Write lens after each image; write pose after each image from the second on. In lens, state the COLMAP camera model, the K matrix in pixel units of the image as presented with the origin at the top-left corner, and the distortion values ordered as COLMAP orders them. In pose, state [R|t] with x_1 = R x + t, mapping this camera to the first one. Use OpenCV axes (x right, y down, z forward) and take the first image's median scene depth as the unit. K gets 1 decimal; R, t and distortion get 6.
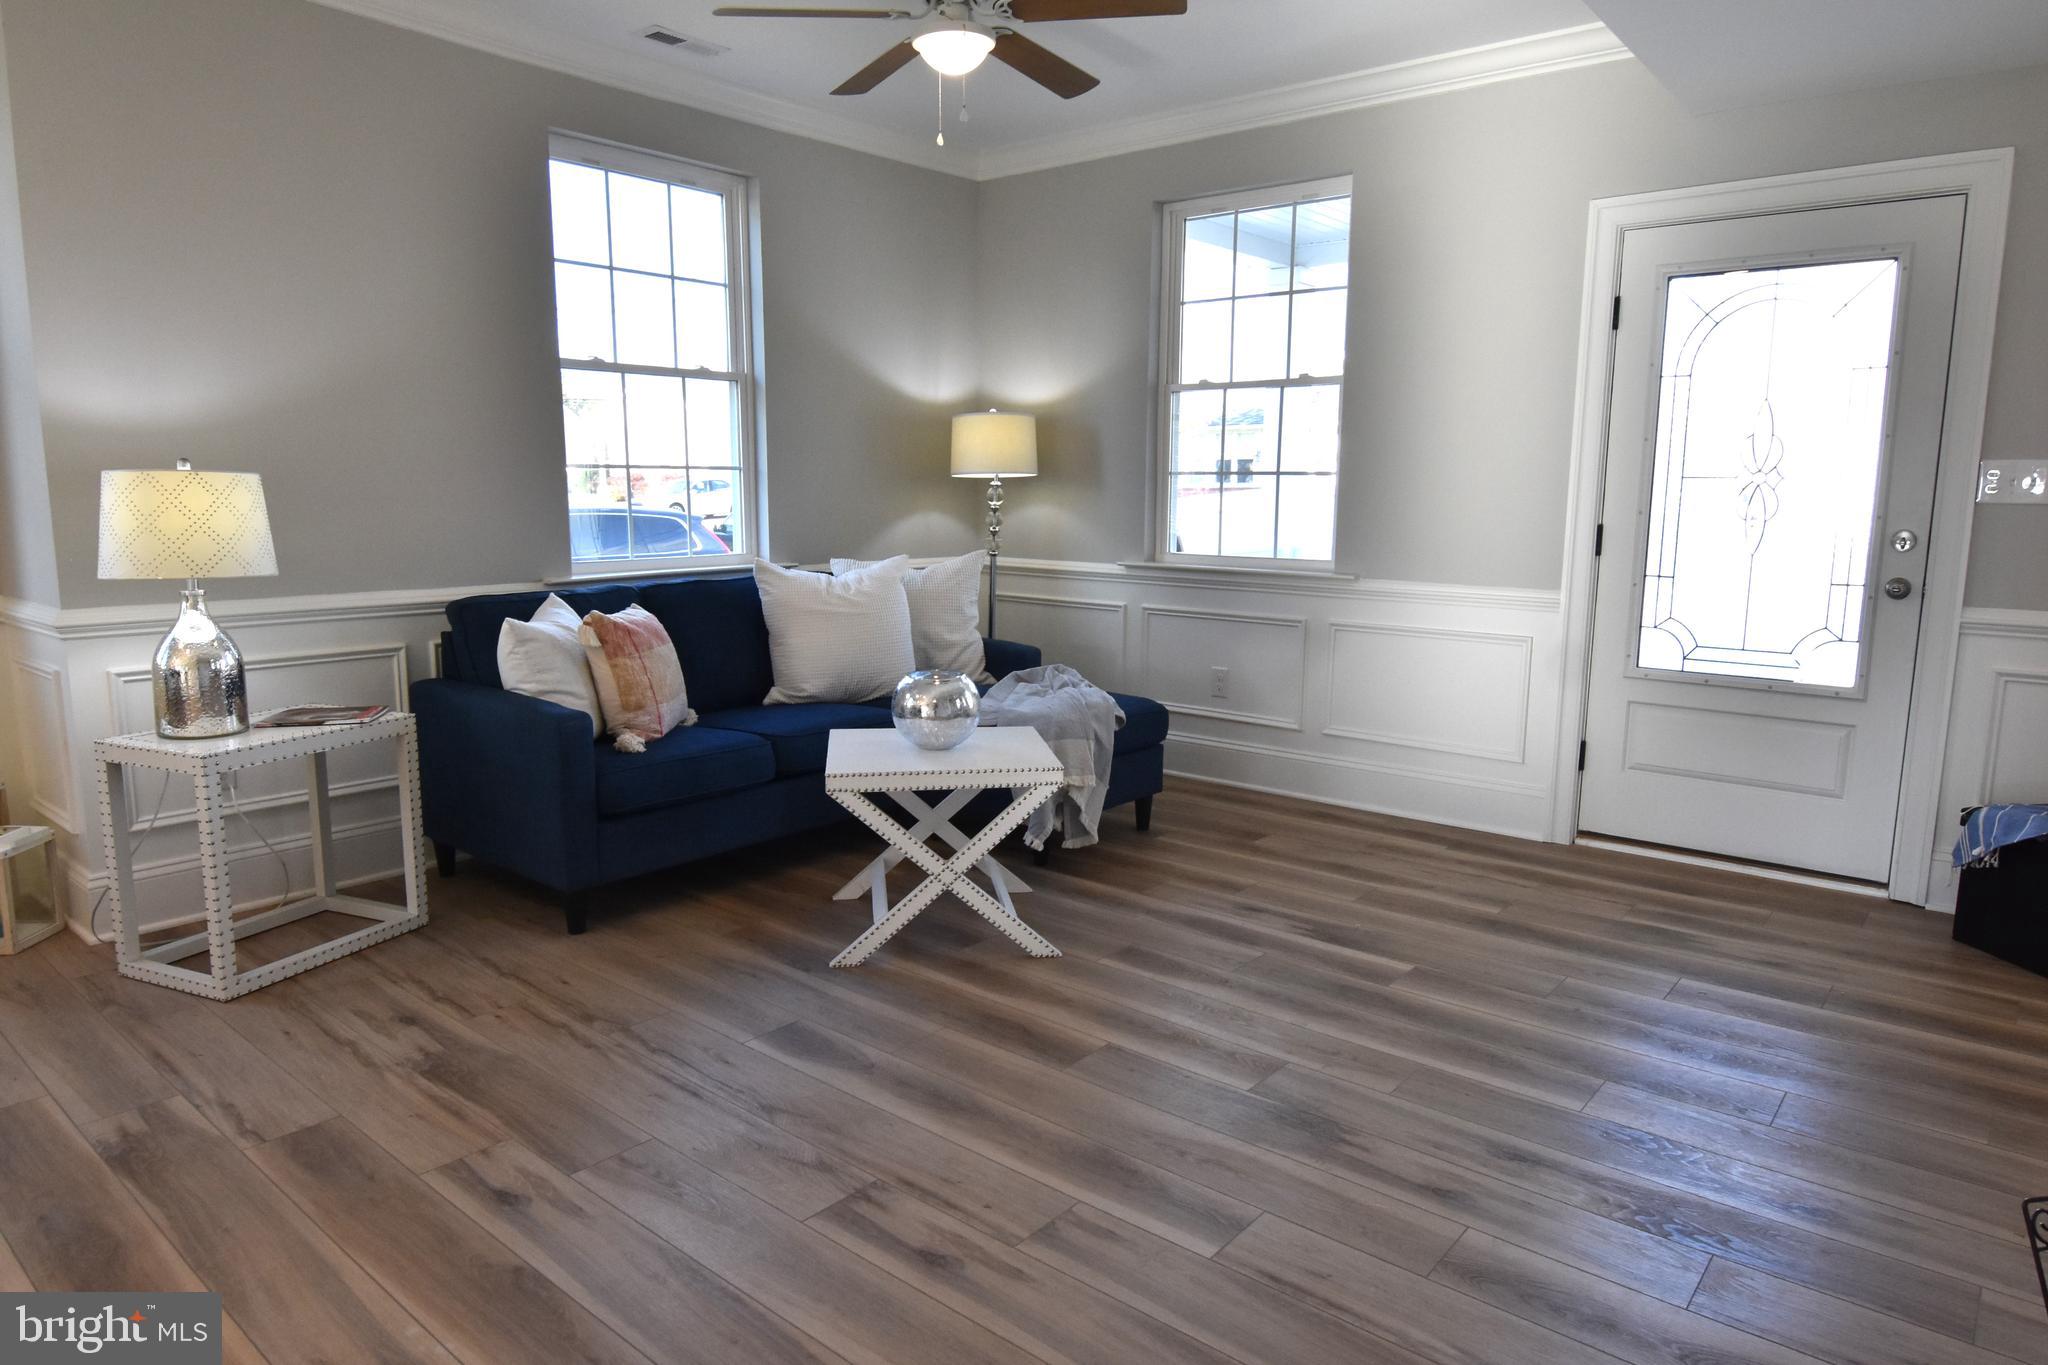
lens RADIAL K [[1242.9, 0, 1030.7], [0, 1242.9, 674.3], [0, 0, 1]] dist [-0.003357, -0.015535]
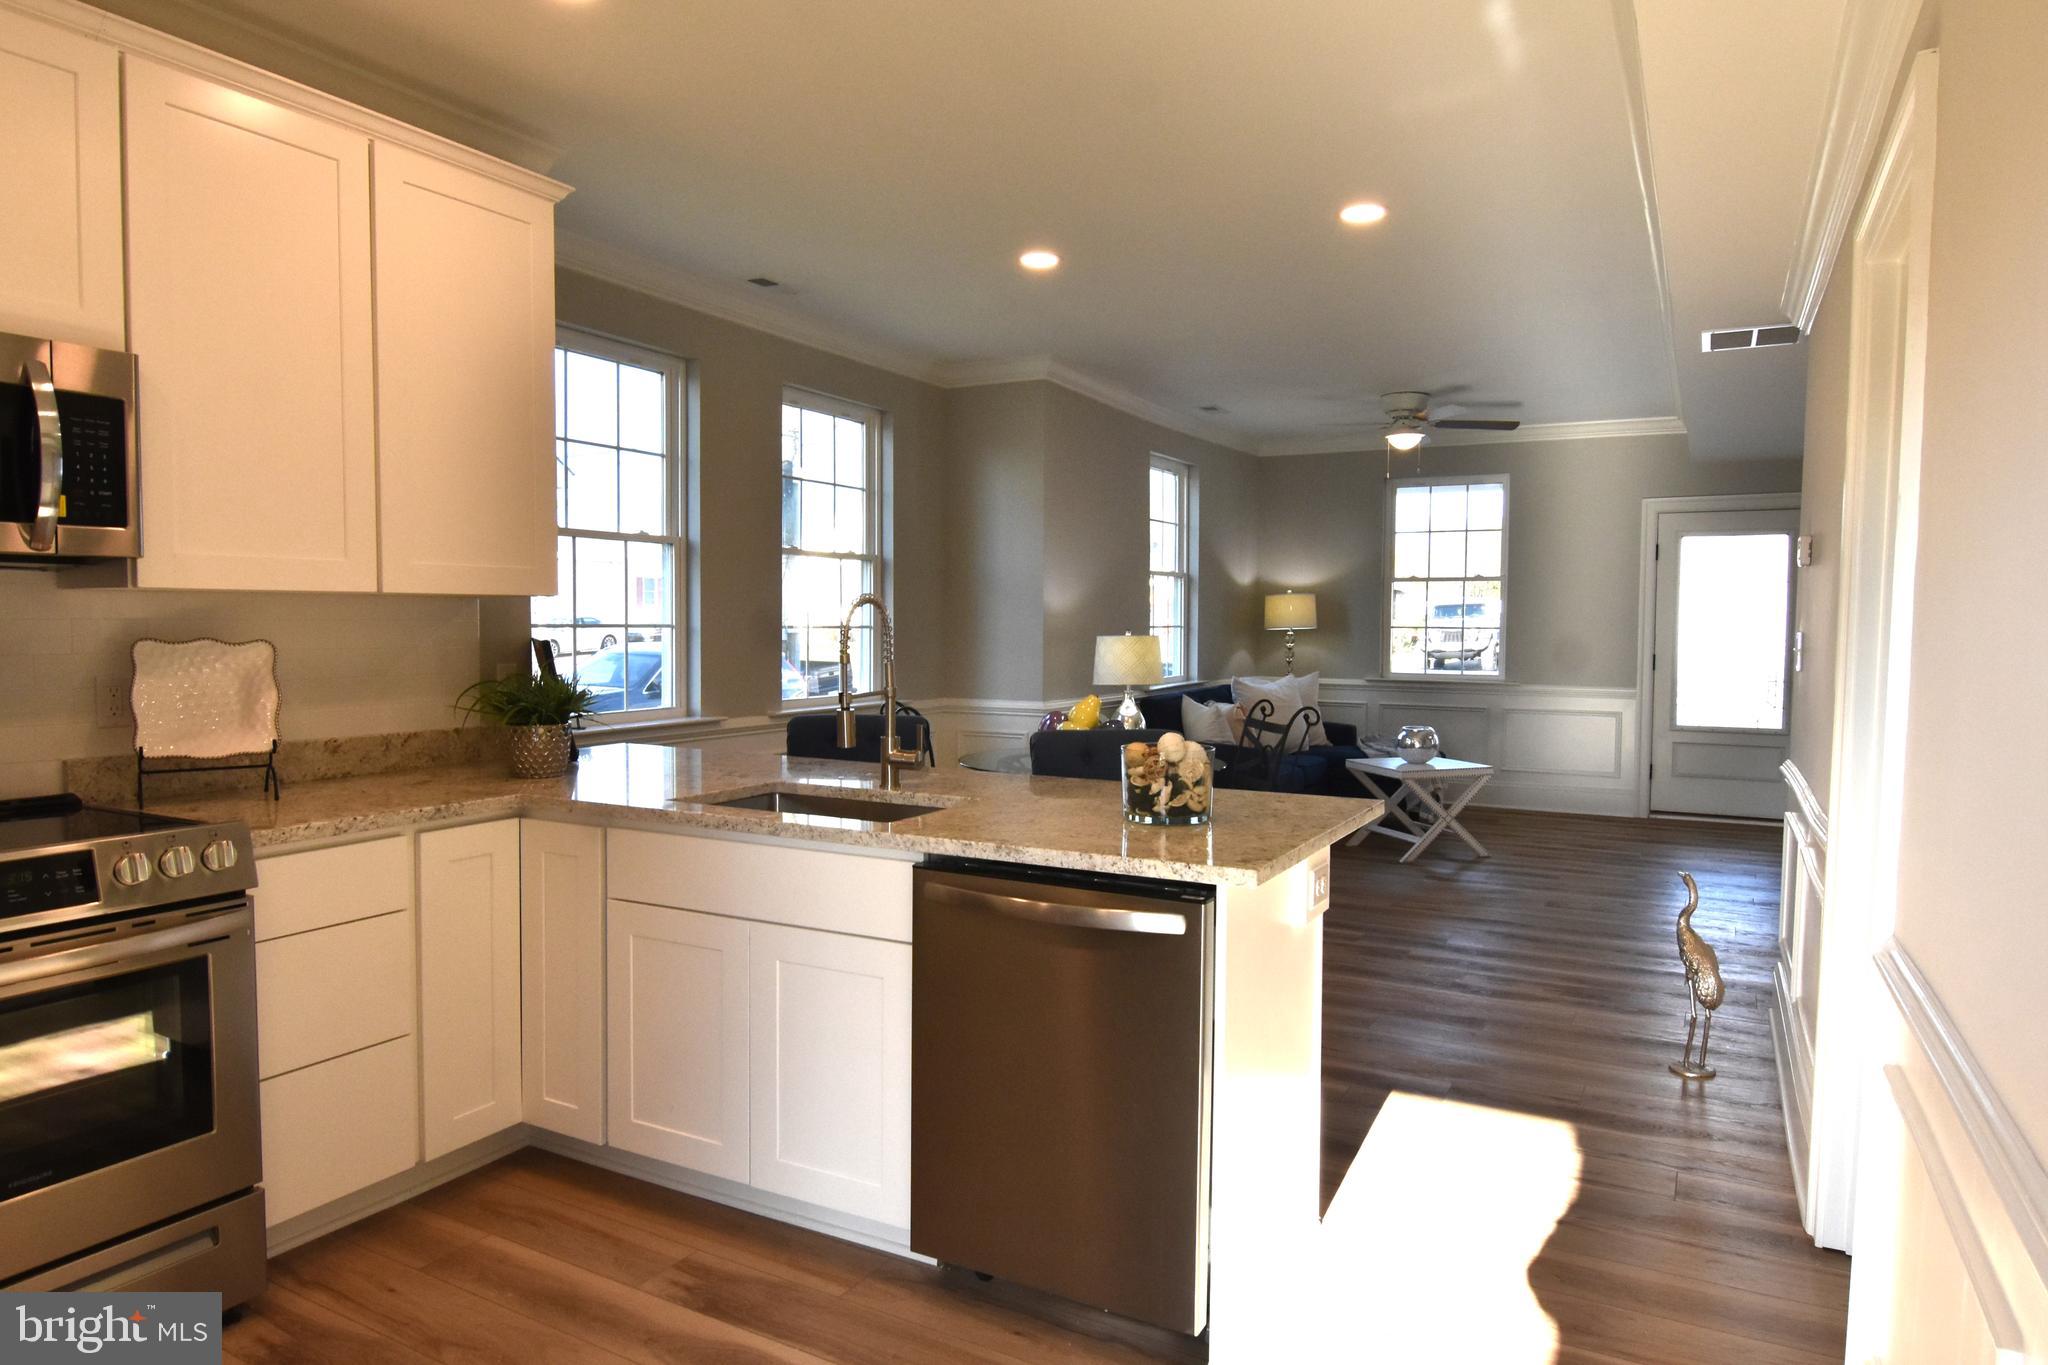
lens RADIAL K [[1242.9, 0, 1068.4], [0, 1242.9, 693.6], [0, 0, 1]] dist [-0.003357, -0.015535]
pose [[0.979423, -0.021772, 0.200641, -0.933804], [0.042371, 0.994190, -0.098953, 0.109404], [-0.197321, 0.105418, 0.974654, -0.806261]]
